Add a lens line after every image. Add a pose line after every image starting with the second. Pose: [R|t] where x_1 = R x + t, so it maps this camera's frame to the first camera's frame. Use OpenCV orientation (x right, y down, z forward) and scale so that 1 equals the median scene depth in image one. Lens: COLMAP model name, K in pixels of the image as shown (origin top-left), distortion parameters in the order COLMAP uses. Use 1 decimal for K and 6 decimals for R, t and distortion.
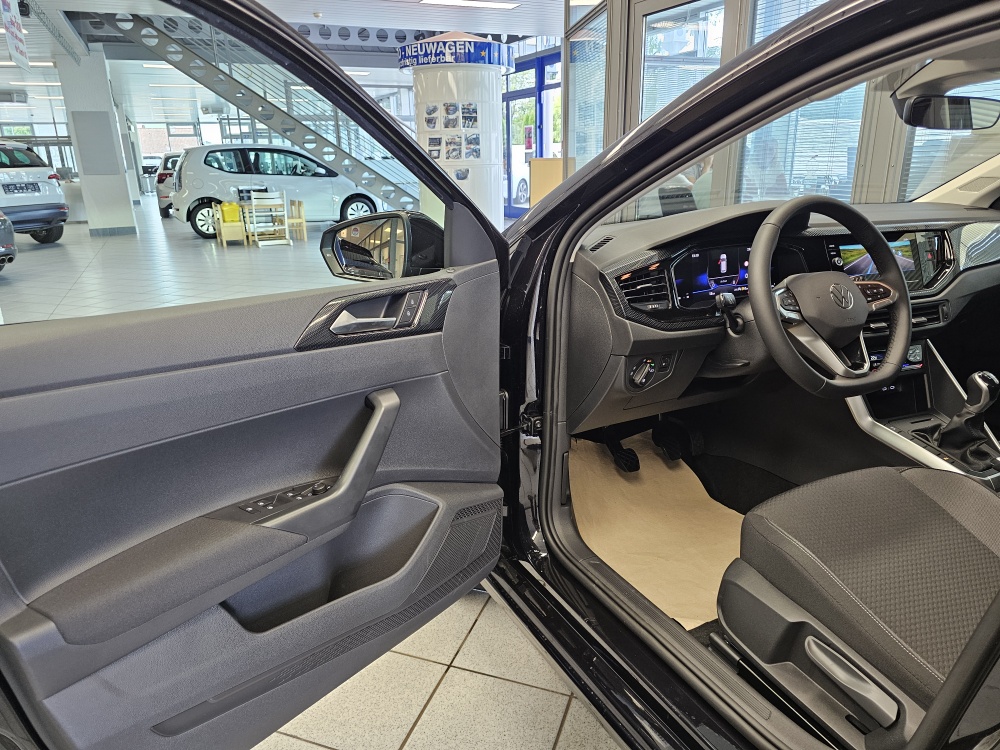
lens RADIAL K [[673.7, 0, 496.9], [0, 673.7, 365.8], [0, 0, 1]] dist [0.055408, -0.050432]
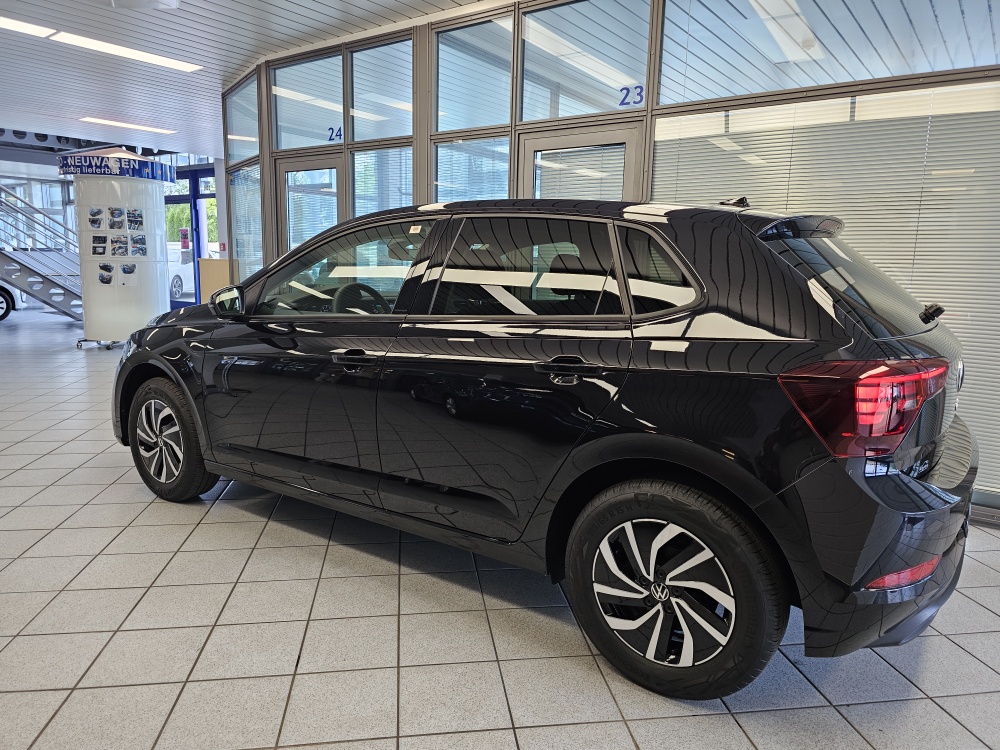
lens RADIAL K [[673.7, 0, 496.9], [0, 673.7, 365.8], [0, 0, 1]] dist [0.055408, -0.050432]
pose [[0.883818, -0.033103, 0.466659, -0.045541], [0.099939, 0.987827, -0.119204, 0.070875], [-0.457032, 0.151992, 0.876367, -0.243736]]
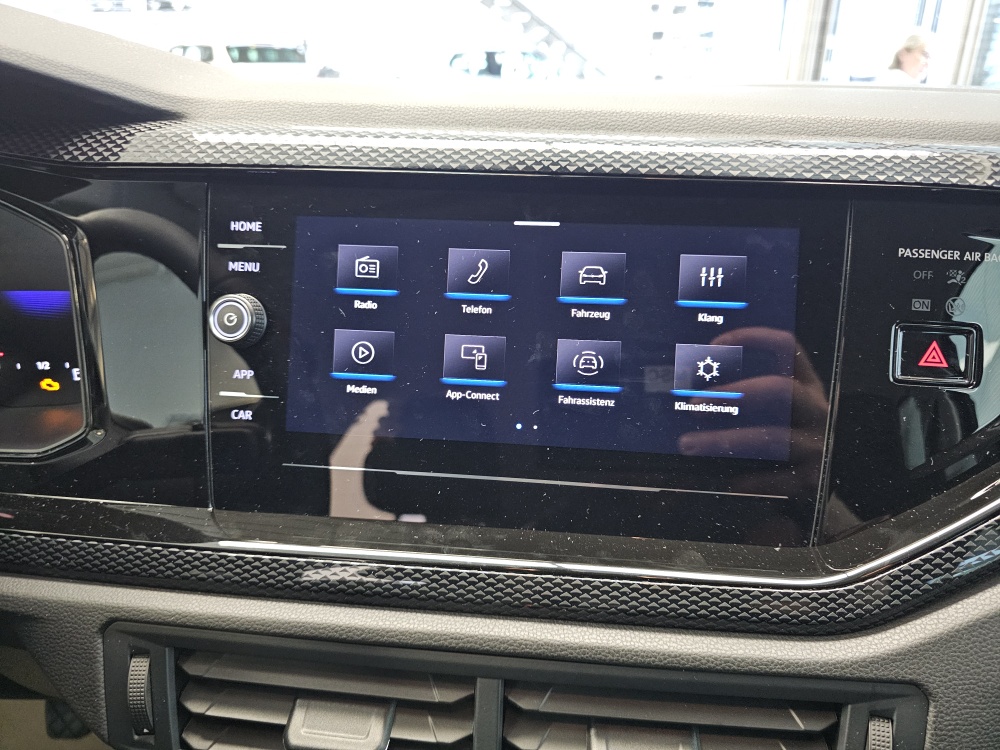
lens RADIAL K [[690.5, 0, 500.0], [0, 690.5, 375.0], [0, 0, 1]] dist [0.016993, -0.034796]
pose [[0.906840, 0.188511, -0.376968, 0.122577], [-0.144343, 0.979221, 0.142445, -0.033530], [0.395988, -0.074762, 0.915207, 0.165080]]
